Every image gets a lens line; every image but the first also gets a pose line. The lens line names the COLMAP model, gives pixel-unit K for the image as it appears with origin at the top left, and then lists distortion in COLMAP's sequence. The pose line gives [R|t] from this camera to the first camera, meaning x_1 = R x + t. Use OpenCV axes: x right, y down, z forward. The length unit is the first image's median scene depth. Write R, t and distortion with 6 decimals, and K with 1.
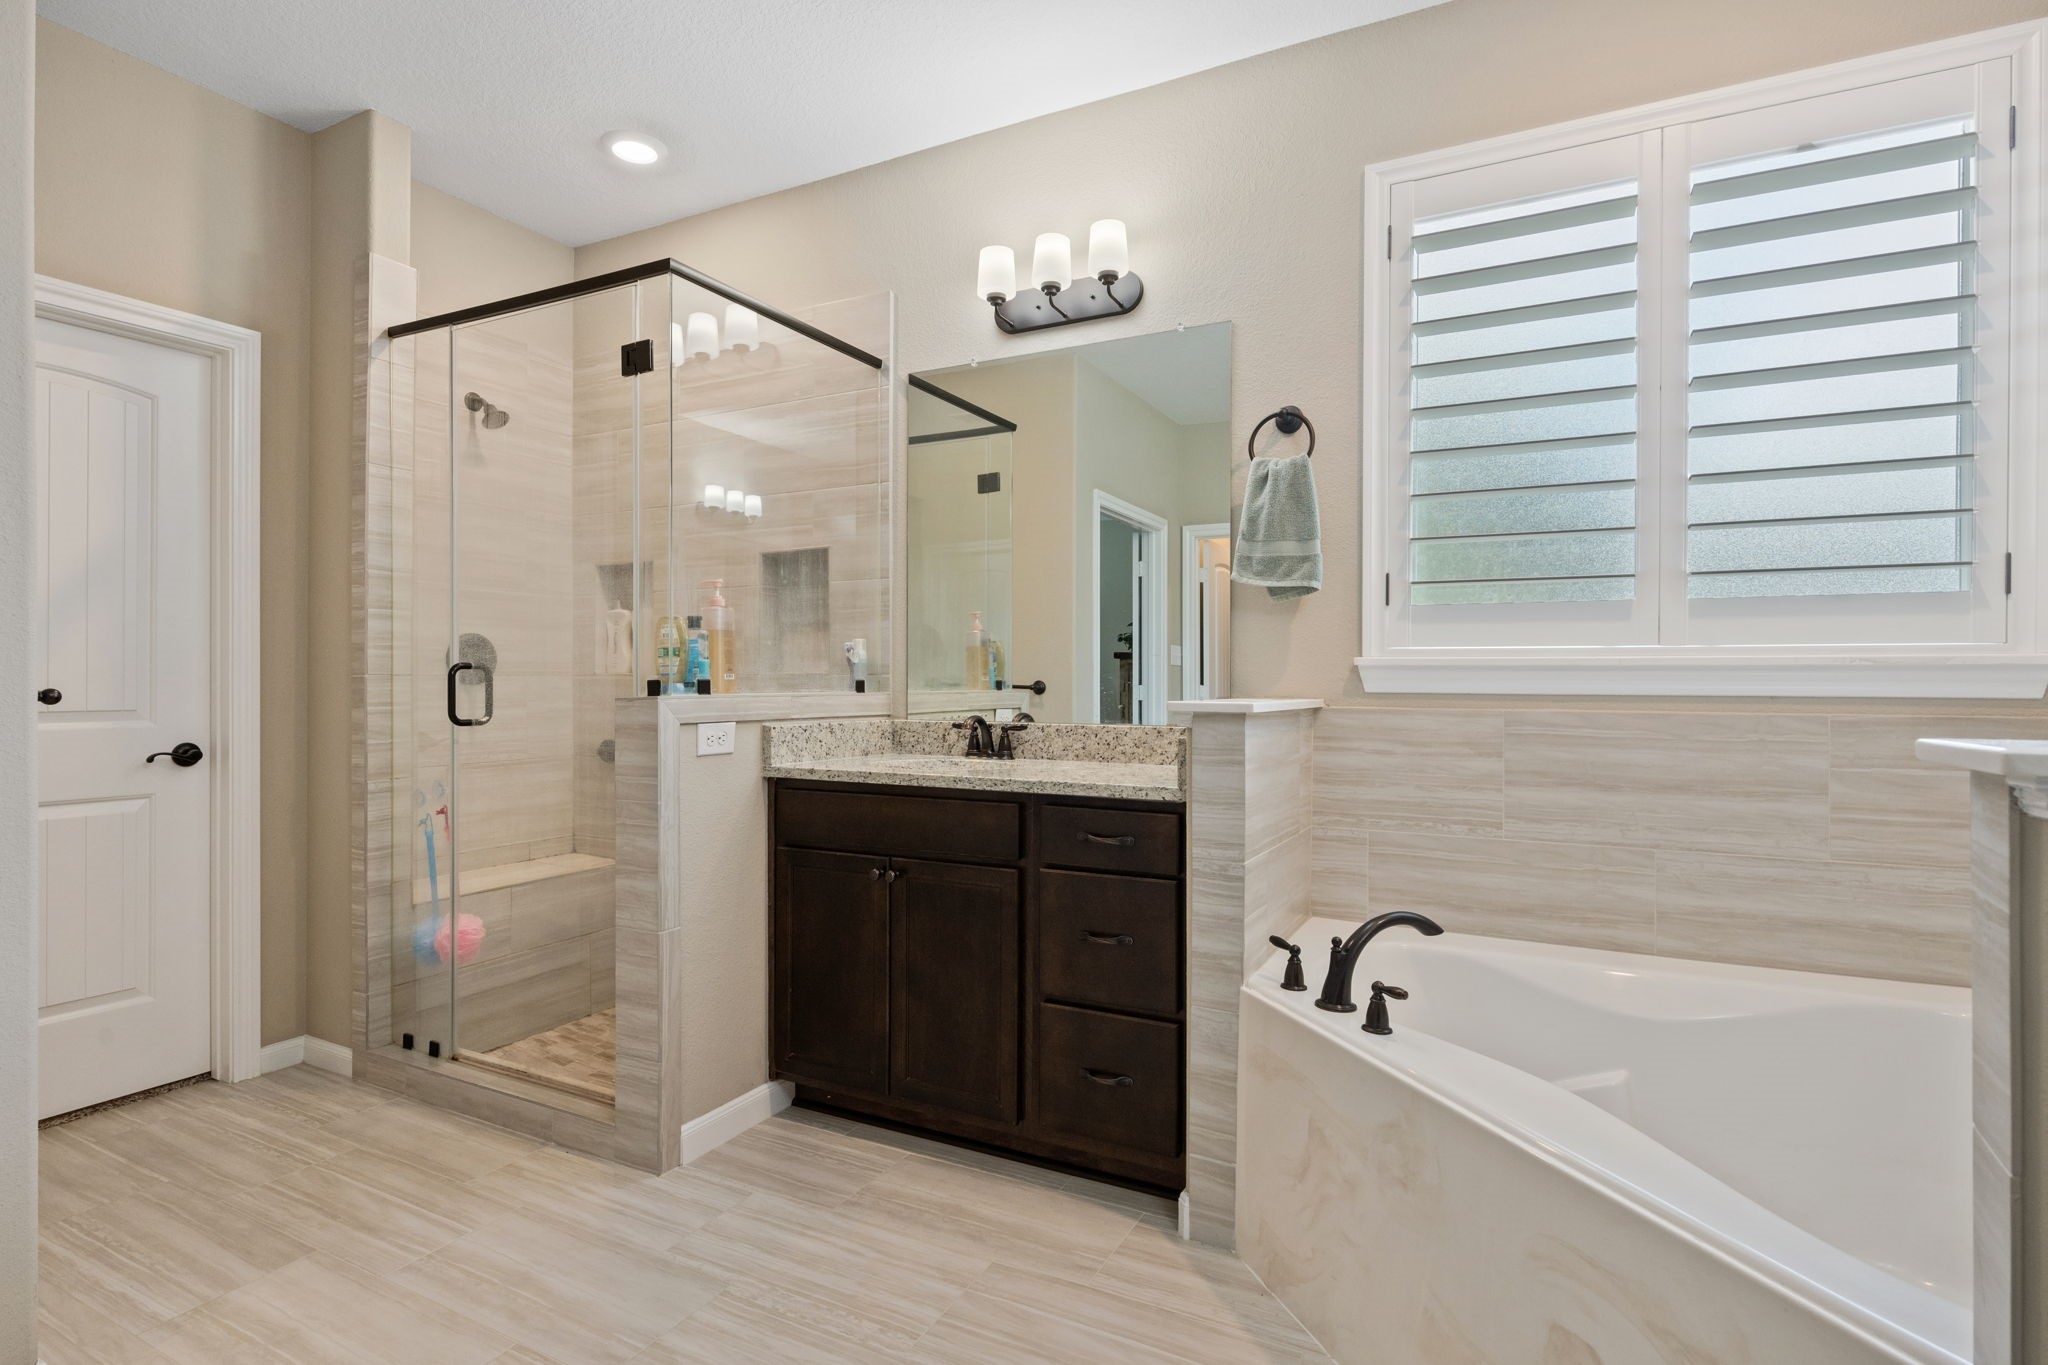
lens RADIAL K [[1010.4, 0, 1023.0], [0, 1010.4, 684.1], [0, 0, 1]] dist [0.001669, 0.000343]
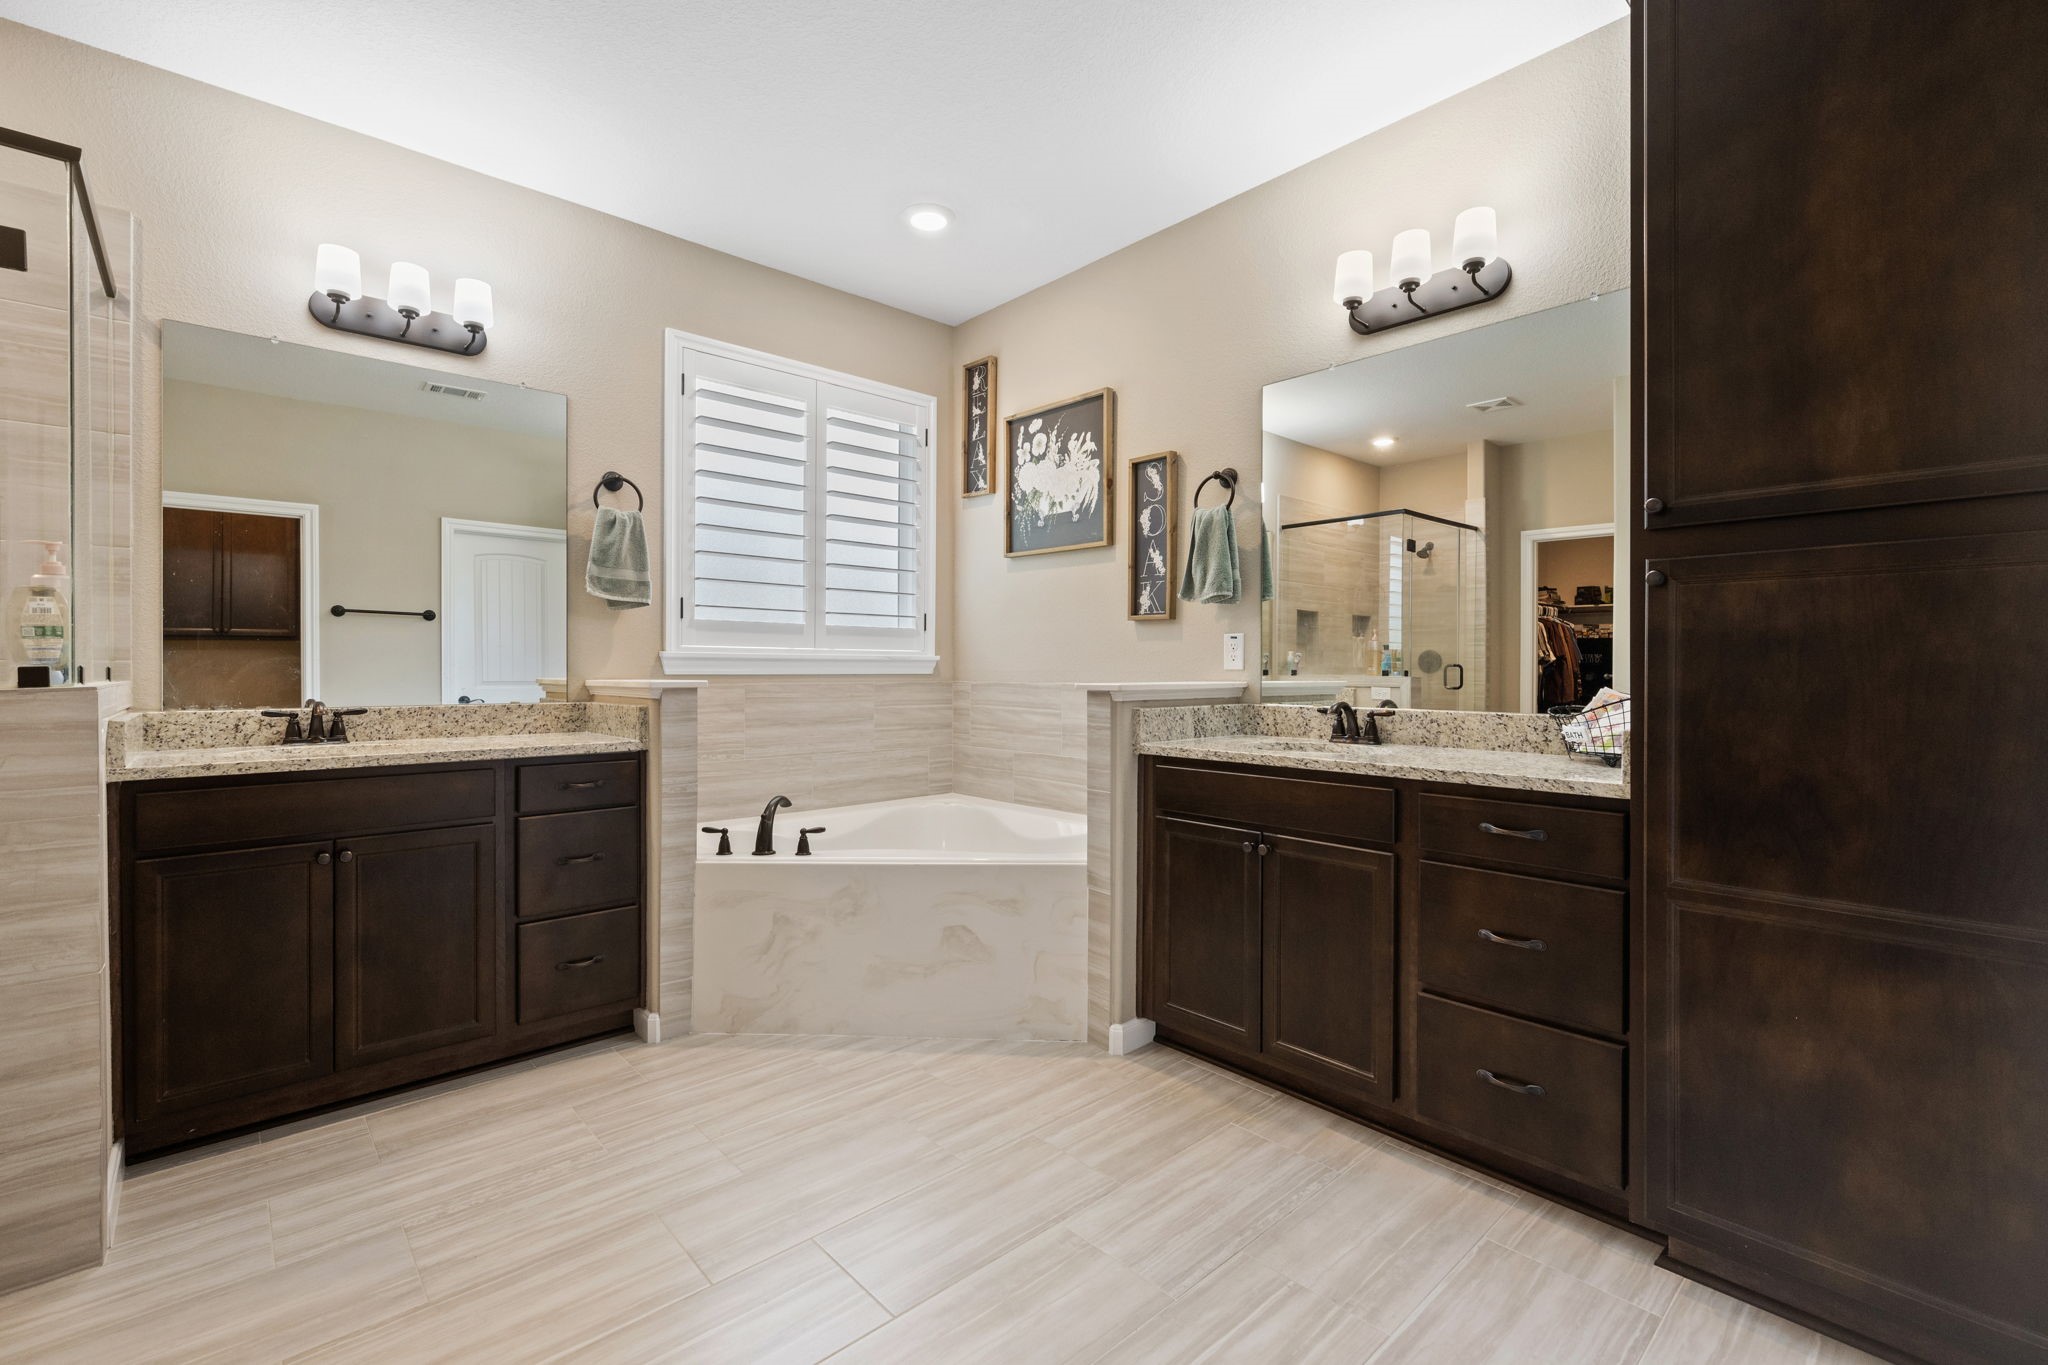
lens RADIAL K [[887.5, 0, 1023.2], [0, 887.5, 674.9], [0, 0, 1]] dist [-0.000934, -0.000082]
pose [[0.346196, -0.008903, 0.938120, -0.800911], [0.003391, 0.999960, 0.008239, -0.000486], [-0.938156, 0.000329, 0.346212, 0.040620]]
